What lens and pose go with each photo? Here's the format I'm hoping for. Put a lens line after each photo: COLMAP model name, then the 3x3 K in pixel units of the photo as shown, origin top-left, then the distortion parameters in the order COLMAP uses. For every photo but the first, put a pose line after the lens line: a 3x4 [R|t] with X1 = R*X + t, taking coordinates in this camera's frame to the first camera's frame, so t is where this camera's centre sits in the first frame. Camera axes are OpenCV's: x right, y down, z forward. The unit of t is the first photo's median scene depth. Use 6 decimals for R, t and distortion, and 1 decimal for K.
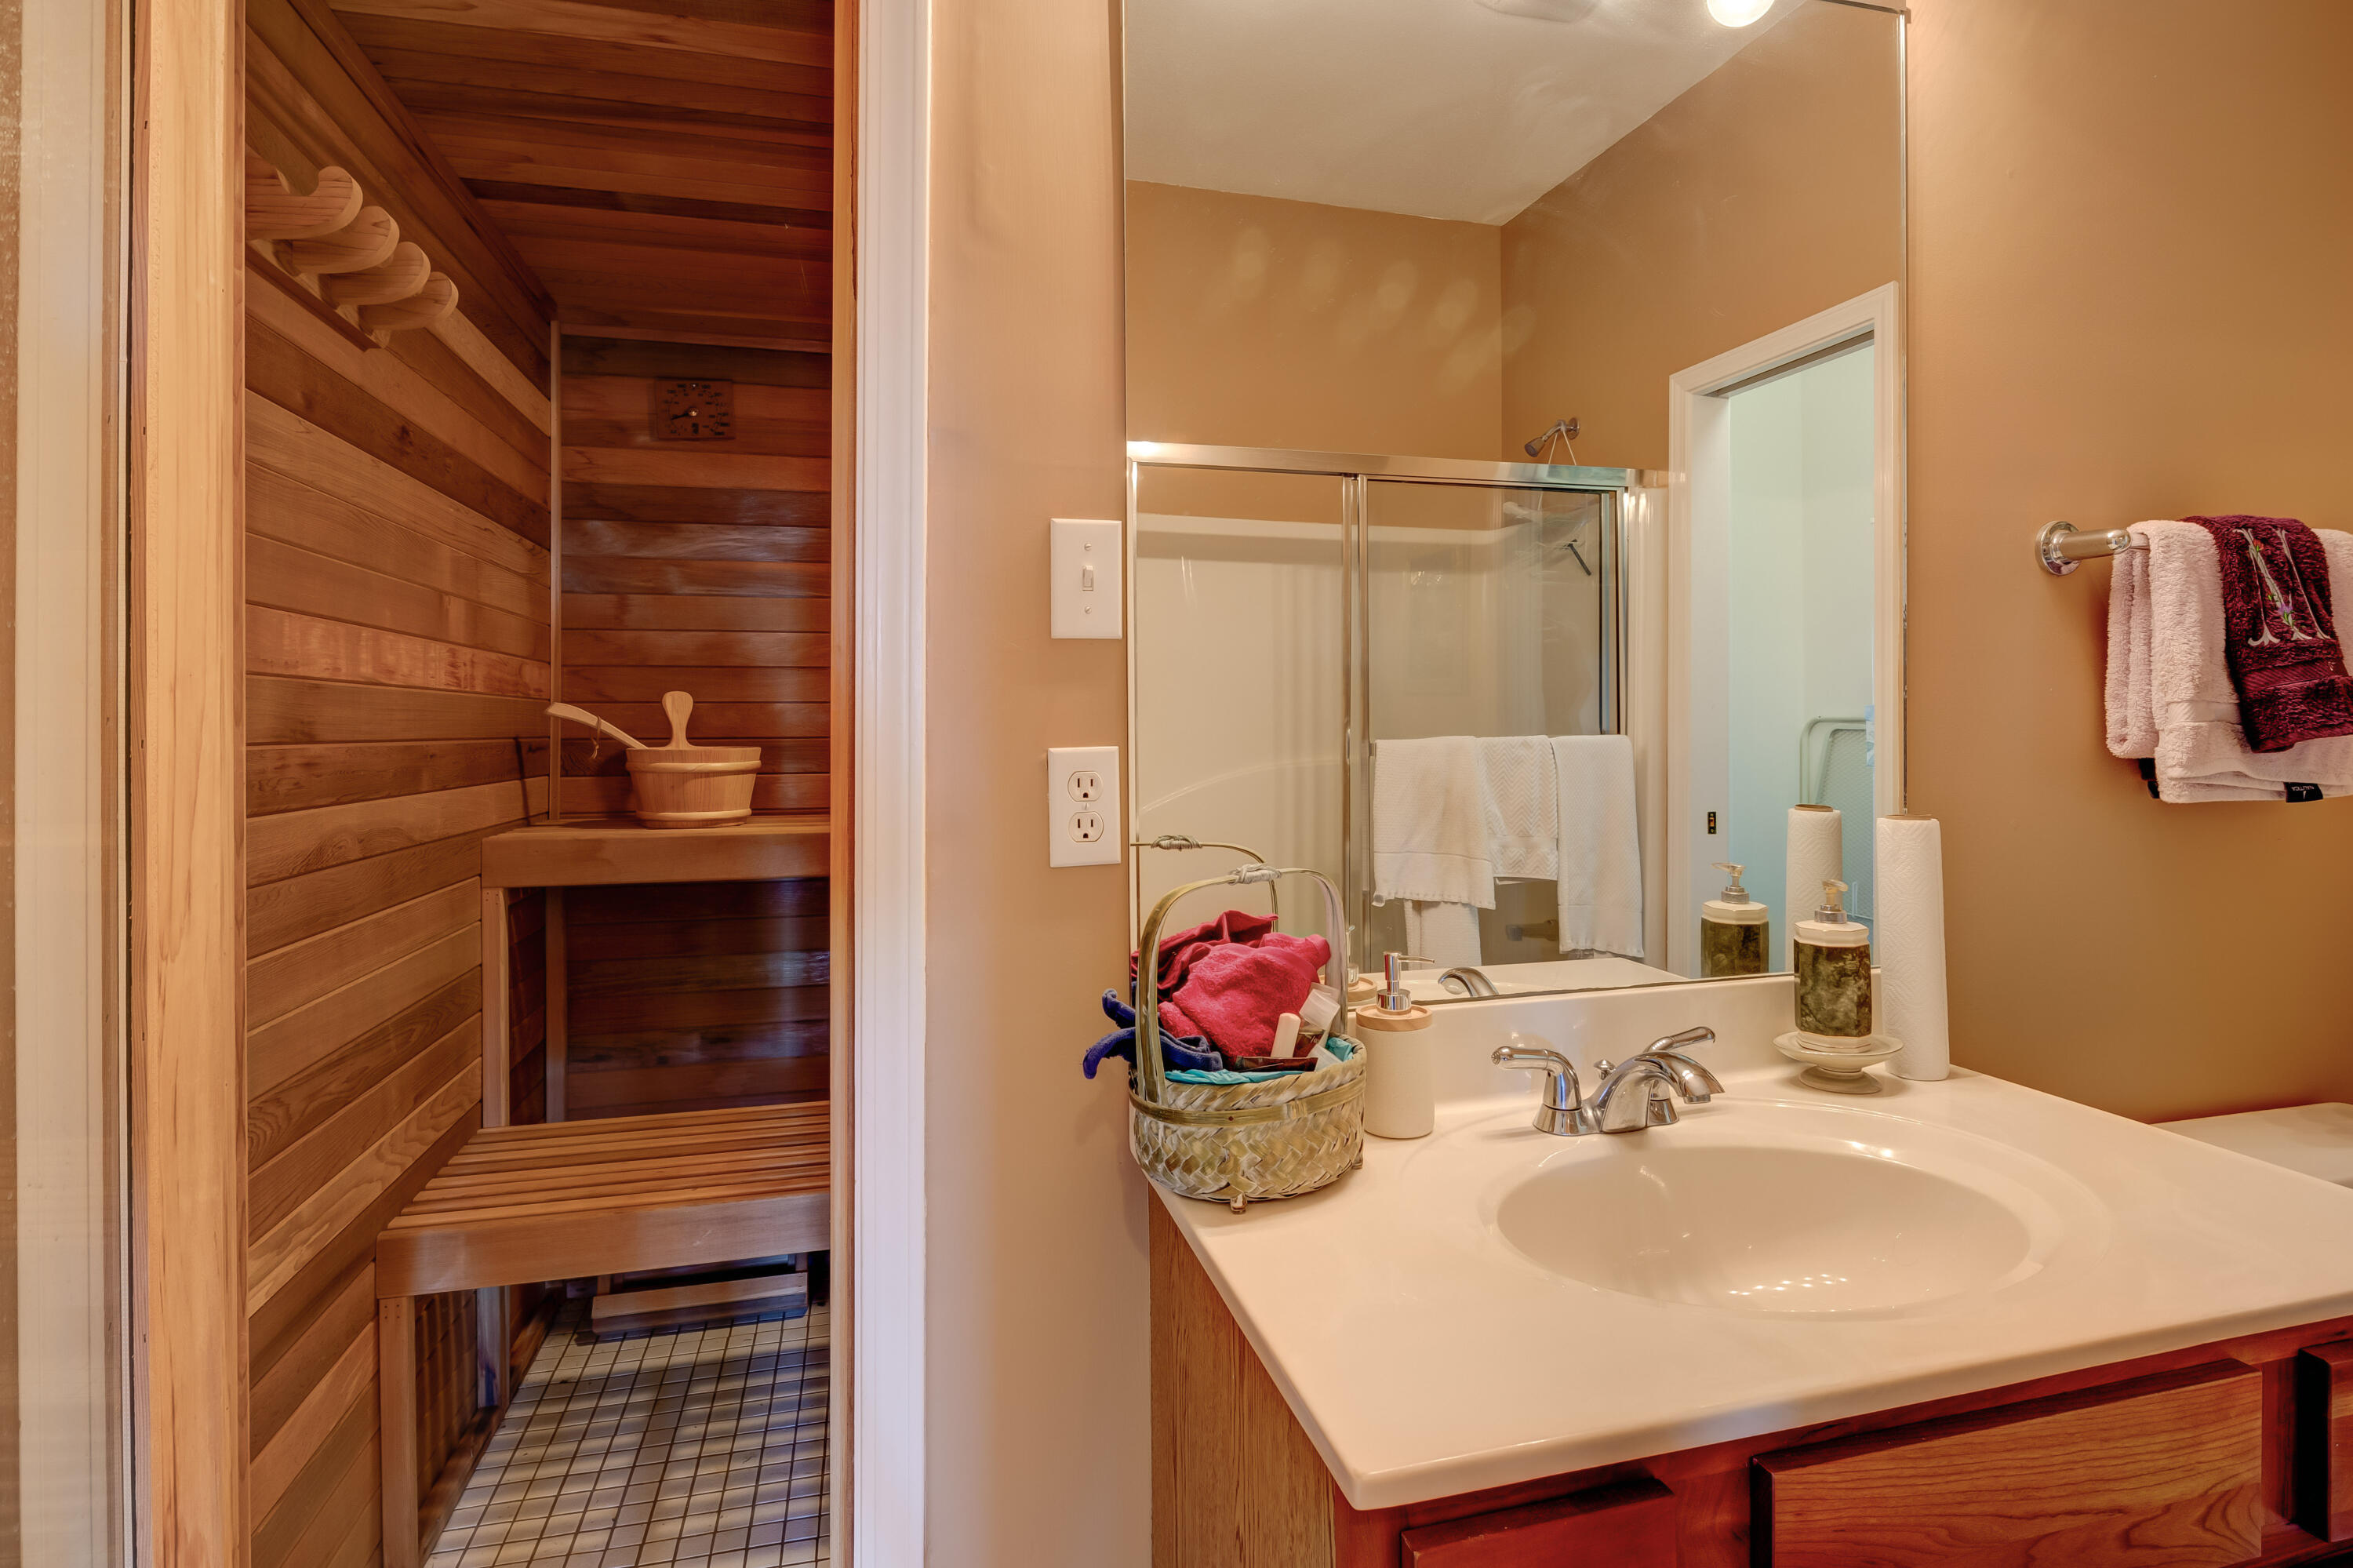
lens RADIAL K [[1194.7, 0, 1175.0], [0, 1194.7, 734.2], [0, 0, 1]] dist [-0.002749, -0.002355]
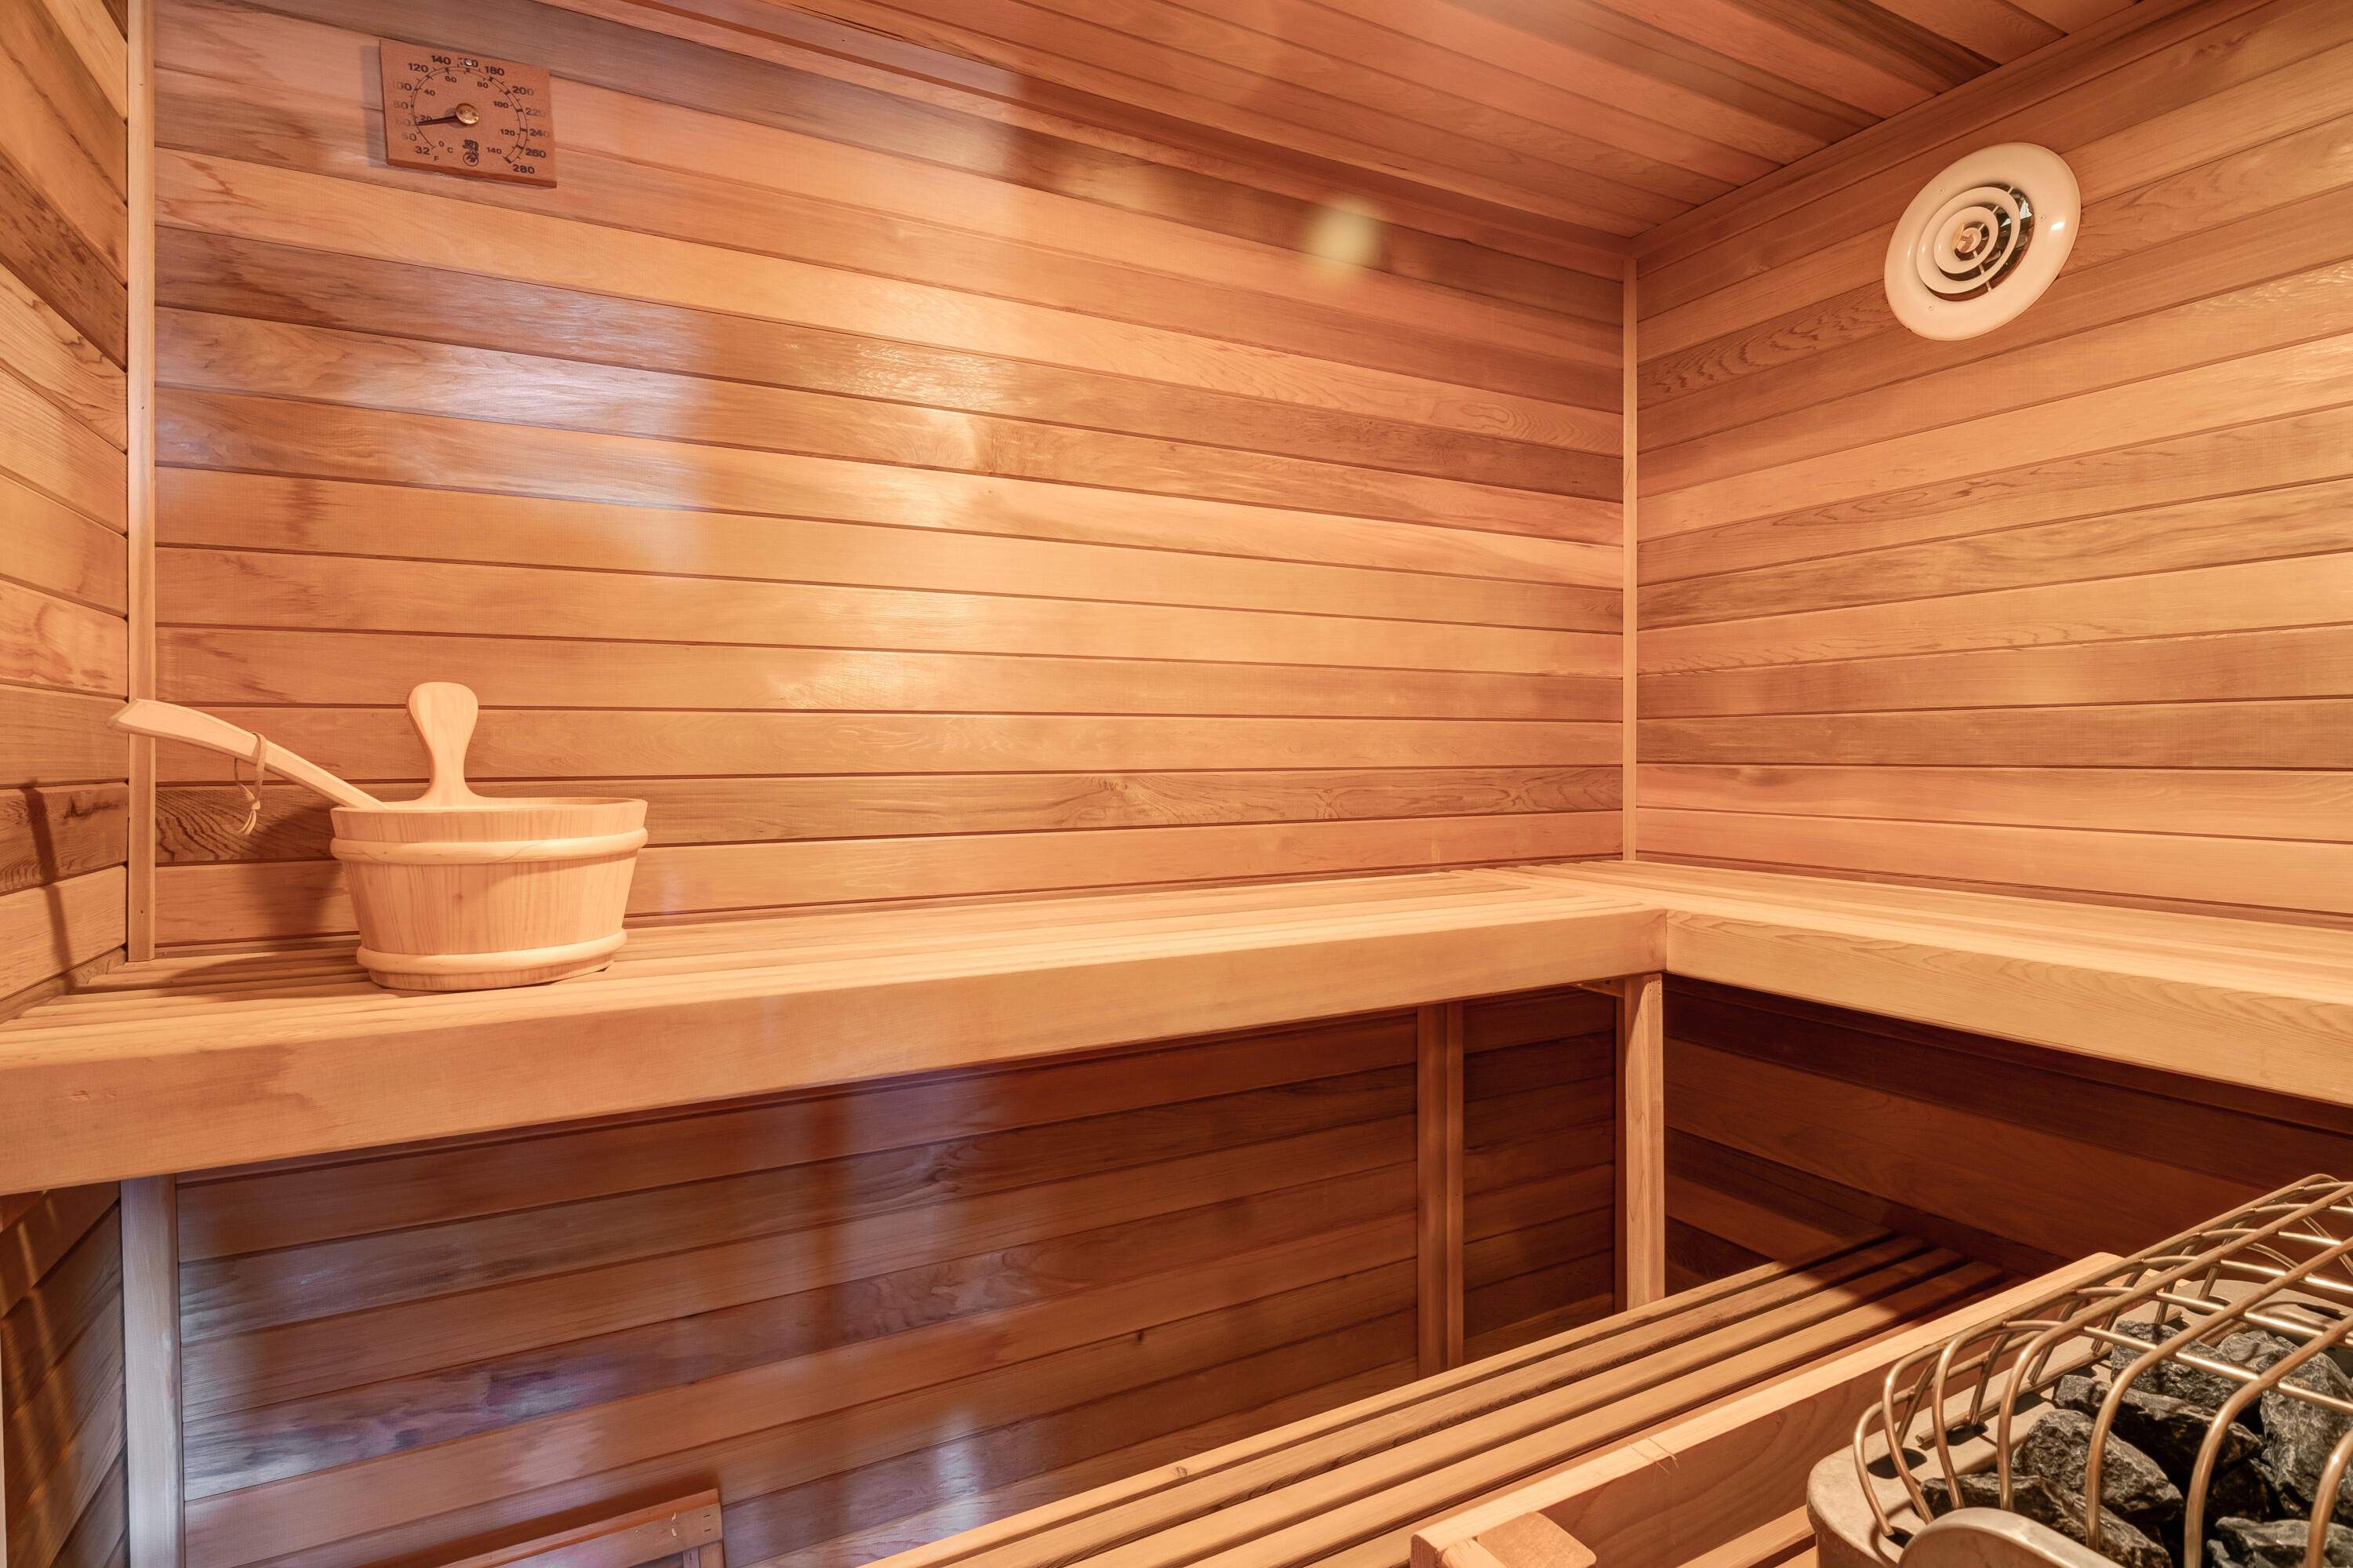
lens RADIAL K [[1194.7, 0, 1185.4], [0, 1194.7, 769.4], [0, 0, 1]] dist [-0.002749, -0.002355]
pose [[0.972333, 0.000257, 0.233599, -0.239275], [-0.003472, 0.999905, 0.013351, -0.008451], [-0.233573, -0.013793, 0.972241, 0.467154]]
